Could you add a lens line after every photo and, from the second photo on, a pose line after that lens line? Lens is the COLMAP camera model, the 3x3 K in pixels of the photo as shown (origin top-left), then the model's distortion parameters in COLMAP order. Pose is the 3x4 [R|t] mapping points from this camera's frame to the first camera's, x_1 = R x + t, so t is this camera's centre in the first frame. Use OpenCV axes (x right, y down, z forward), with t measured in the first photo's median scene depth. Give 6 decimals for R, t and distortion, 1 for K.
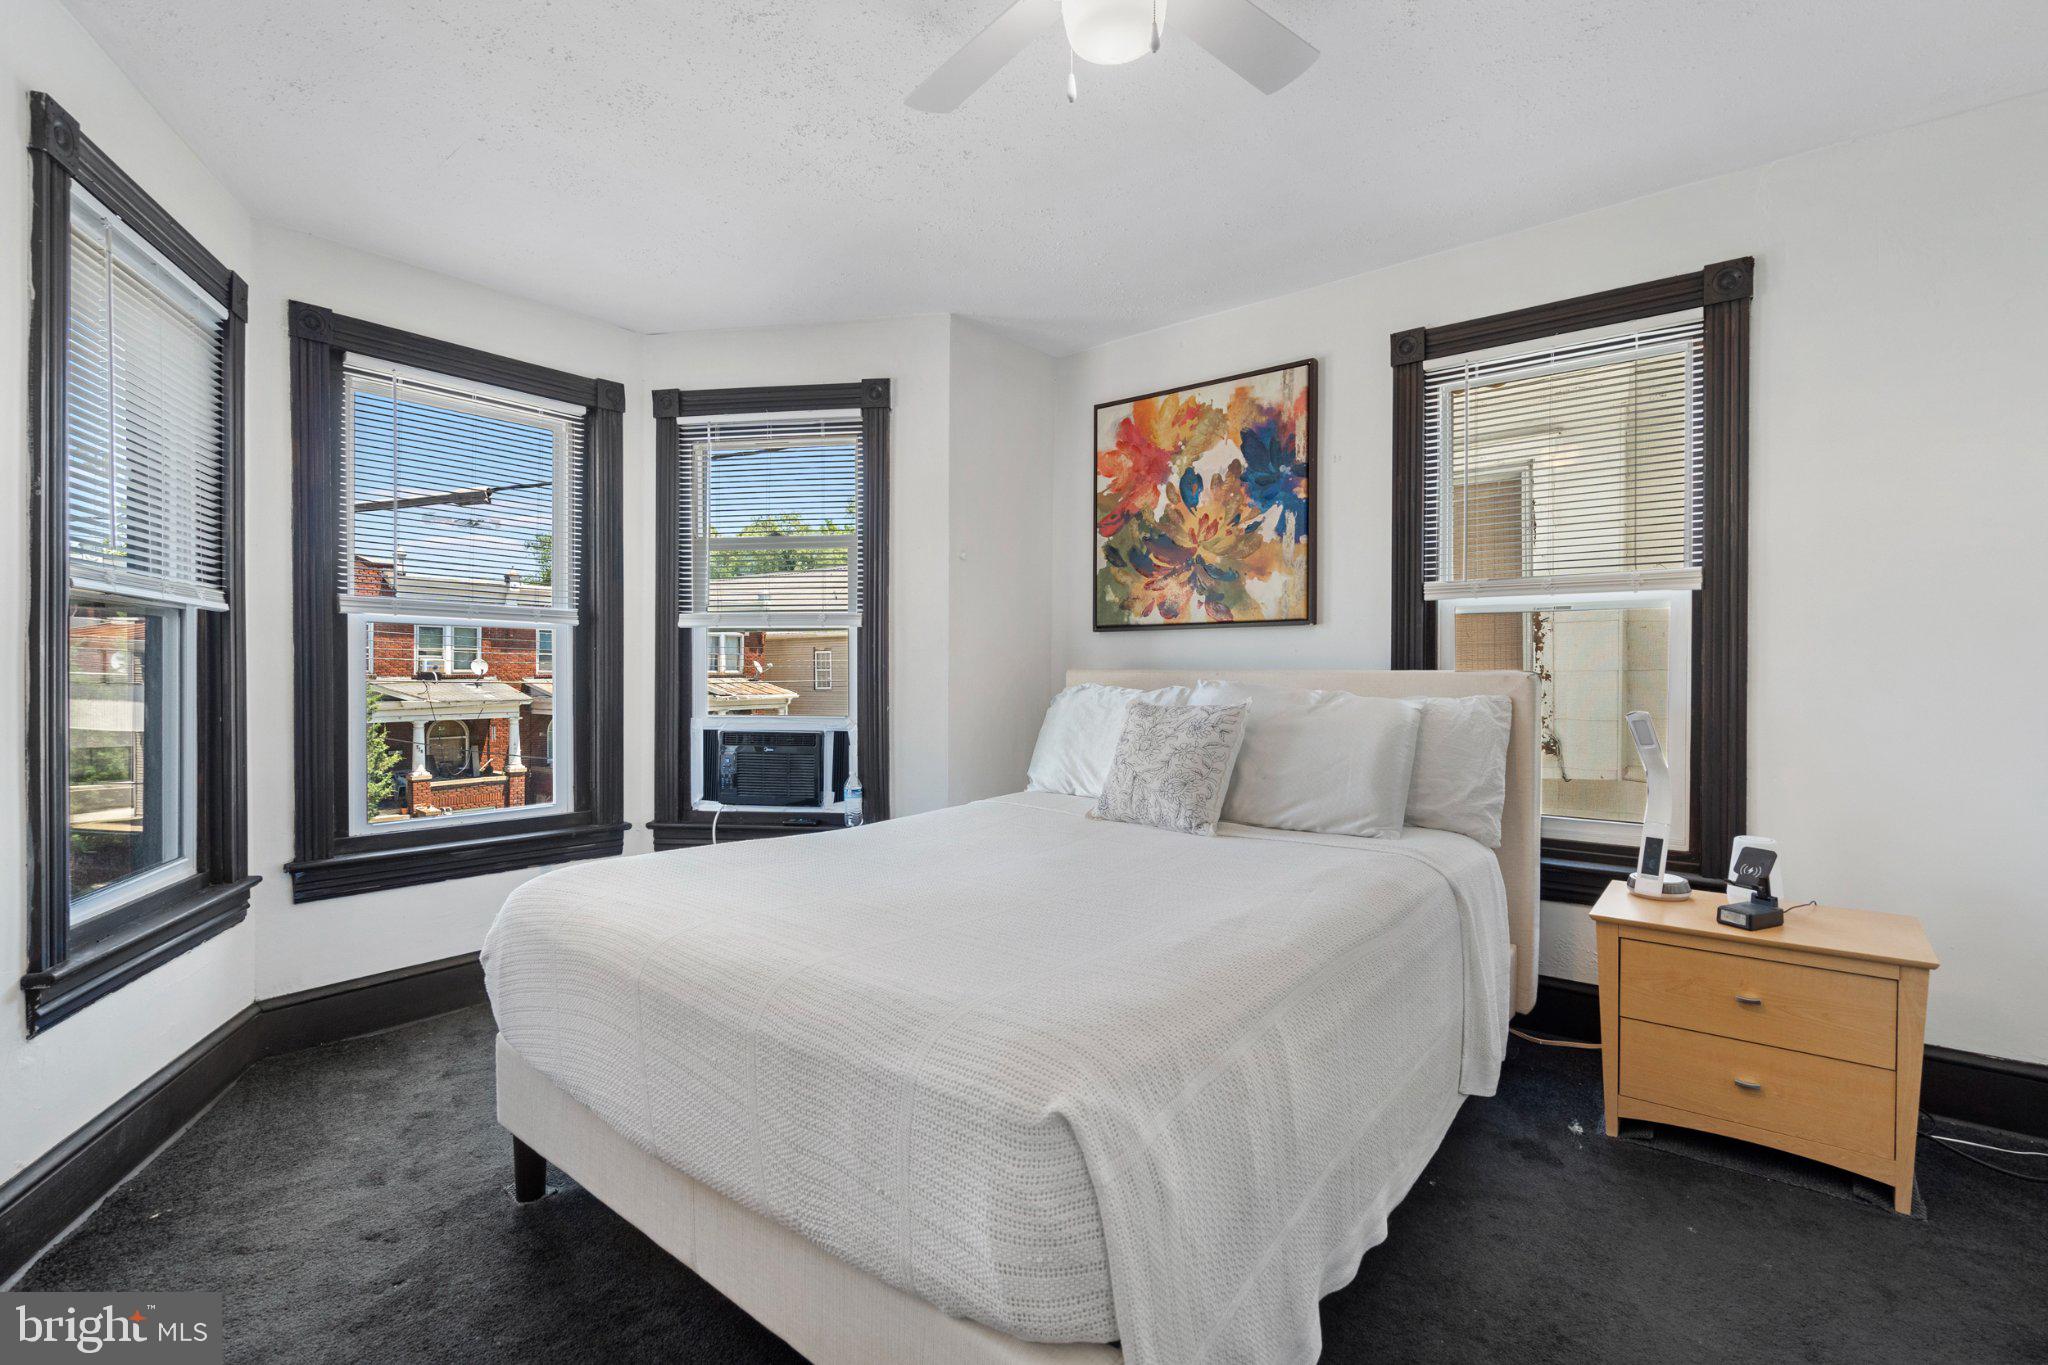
lens RADIAL K [[949.0, 0, 991.9], [0, 949.0, 687.9], [0, 0, 1]] dist [-0.009120, 0.004245]
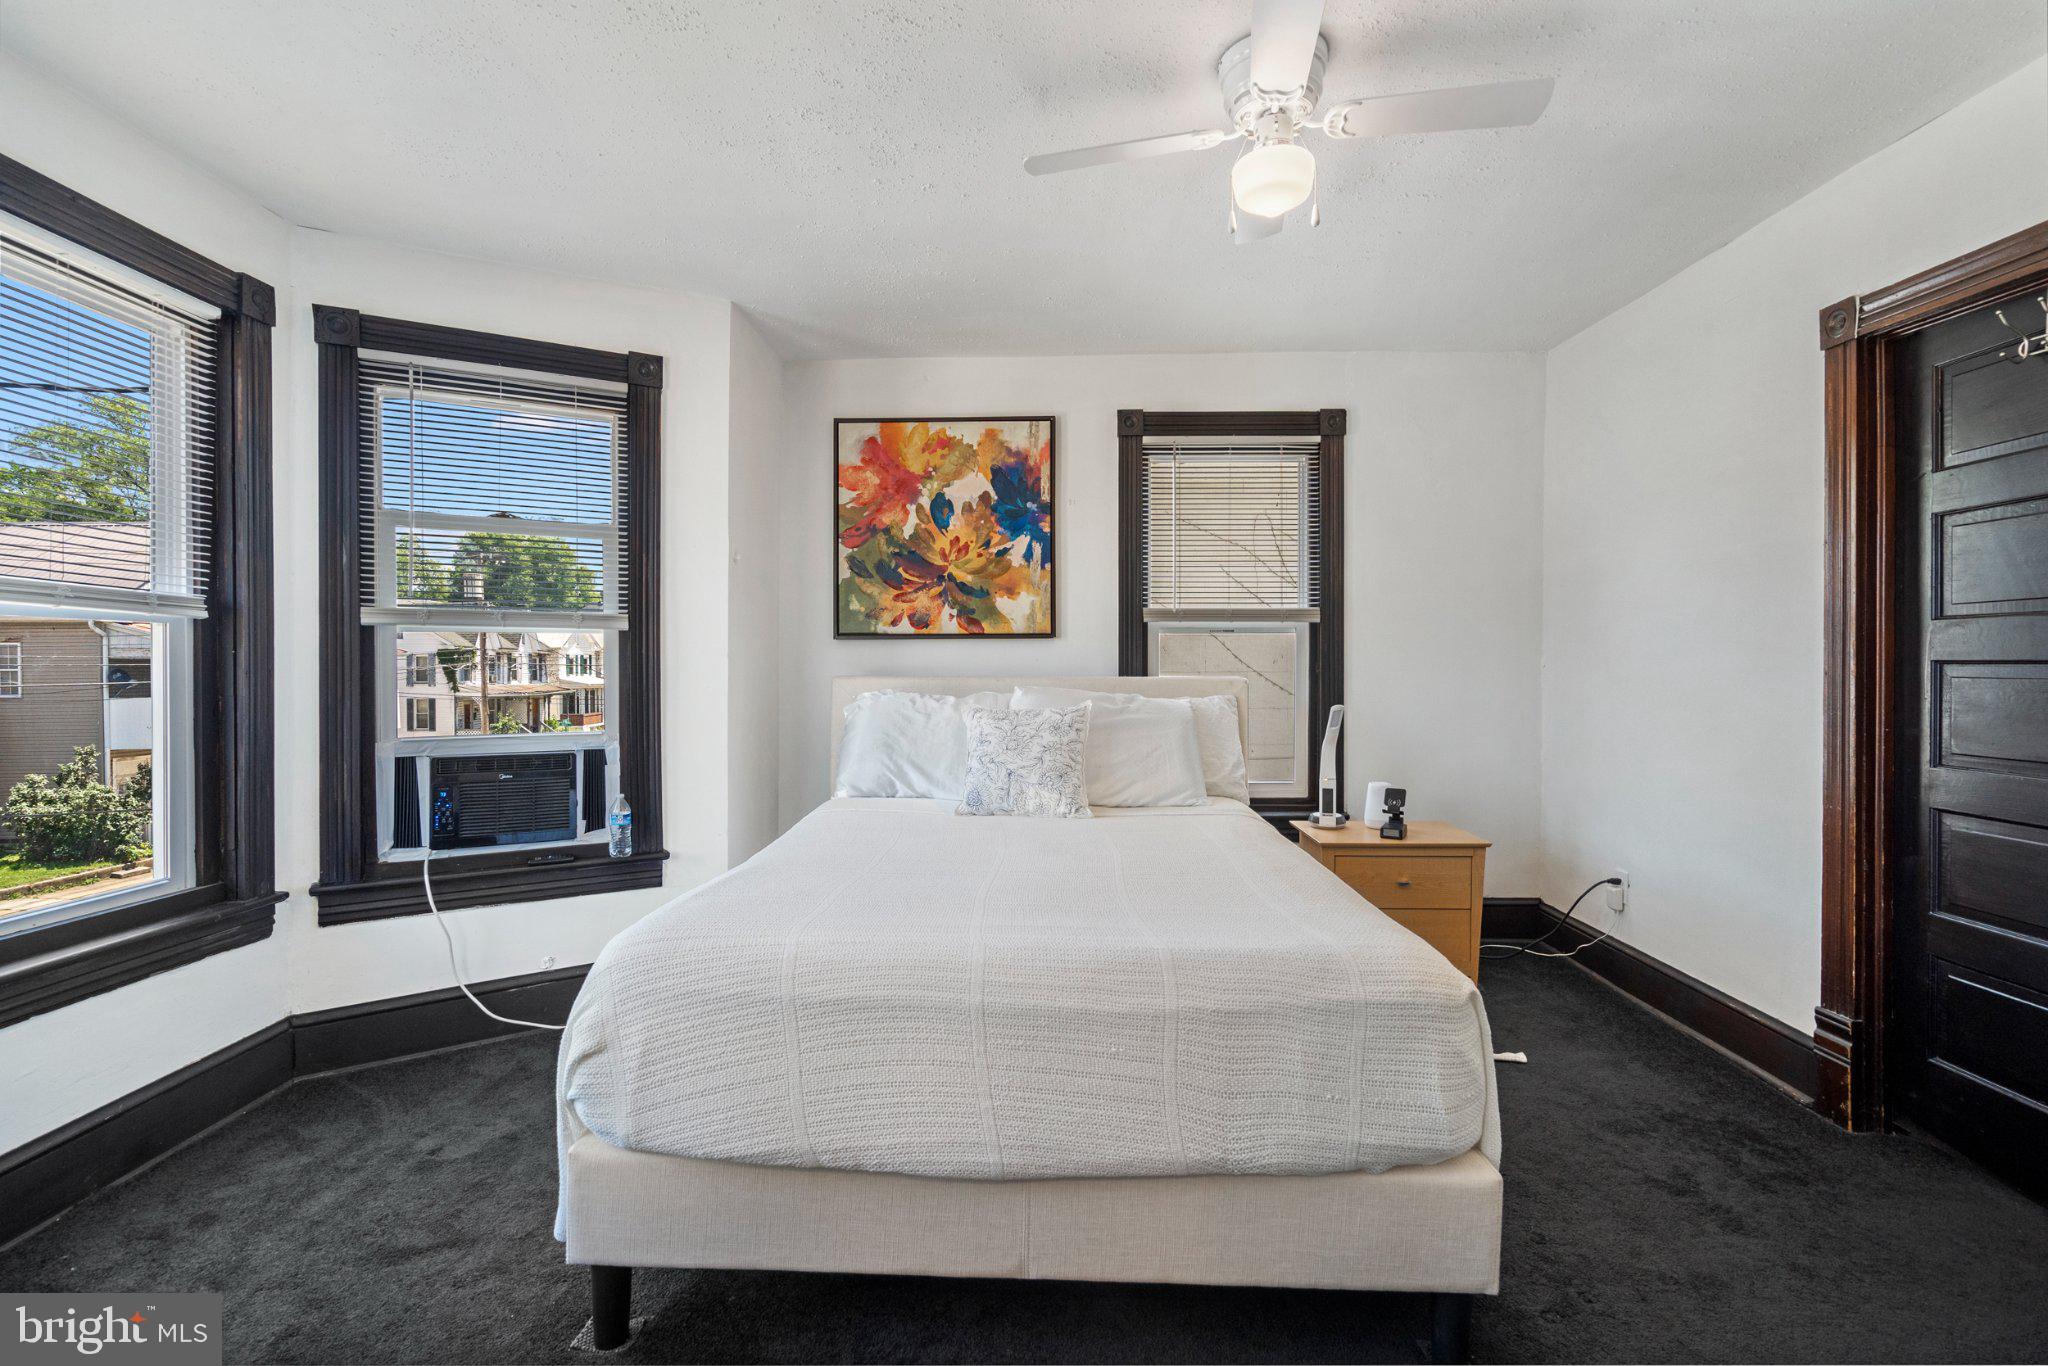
lens RADIAL K [[949.0, 0, 1006.1], [0, 949.0, 684.9], [0, 0, 1]] dist [-0.009120, 0.004245]
pose [[0.783772, -0.012730, 0.620919, -0.428570], [0.013641, 0.999902, 0.003280, -0.011916], [-0.620899, 0.005899, 0.783868, 0.092384]]
